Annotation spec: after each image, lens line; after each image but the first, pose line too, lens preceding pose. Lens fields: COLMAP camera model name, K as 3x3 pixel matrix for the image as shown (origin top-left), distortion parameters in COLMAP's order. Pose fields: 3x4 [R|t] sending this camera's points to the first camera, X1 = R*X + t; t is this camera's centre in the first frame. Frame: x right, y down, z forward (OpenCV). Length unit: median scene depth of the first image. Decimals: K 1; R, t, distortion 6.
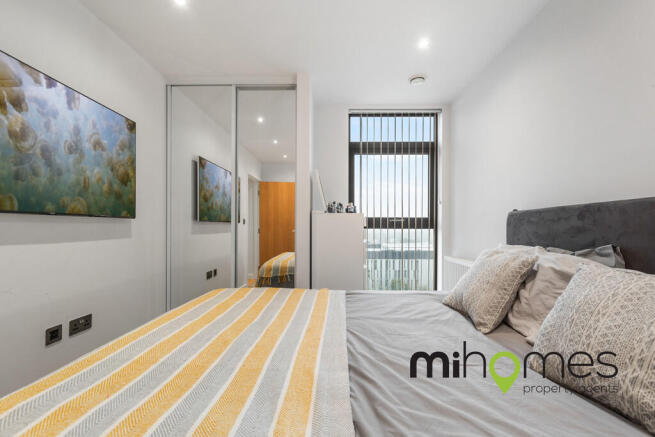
lens RADIAL K [[278.2, 0, 328.4], [0, 278.2, 228.5], [0, 0, 1]] dist [0.000831, 0.000088]
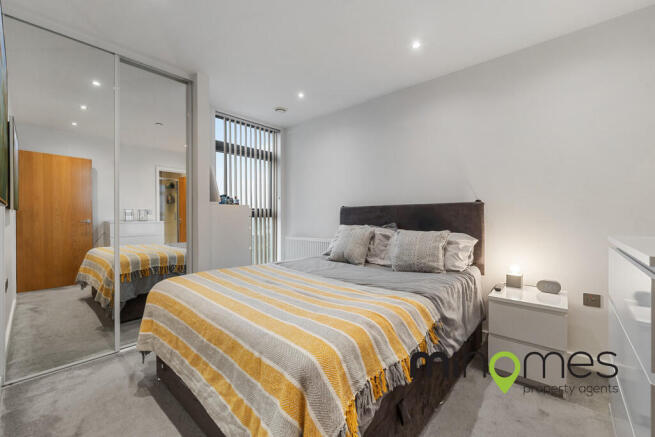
lens RADIAL K [[267.2, 0, 327.5], [0, 267.2, 218.5], [0, 0, 1]] dist [0.000112, 0.000020]
pose [[0.649739, -0.012038, 0.760062, -0.555465], [0.008194, 0.999927, 0.008833, -0.002168], [-0.760113, 0.000489, 0.649791, -0.047160]]
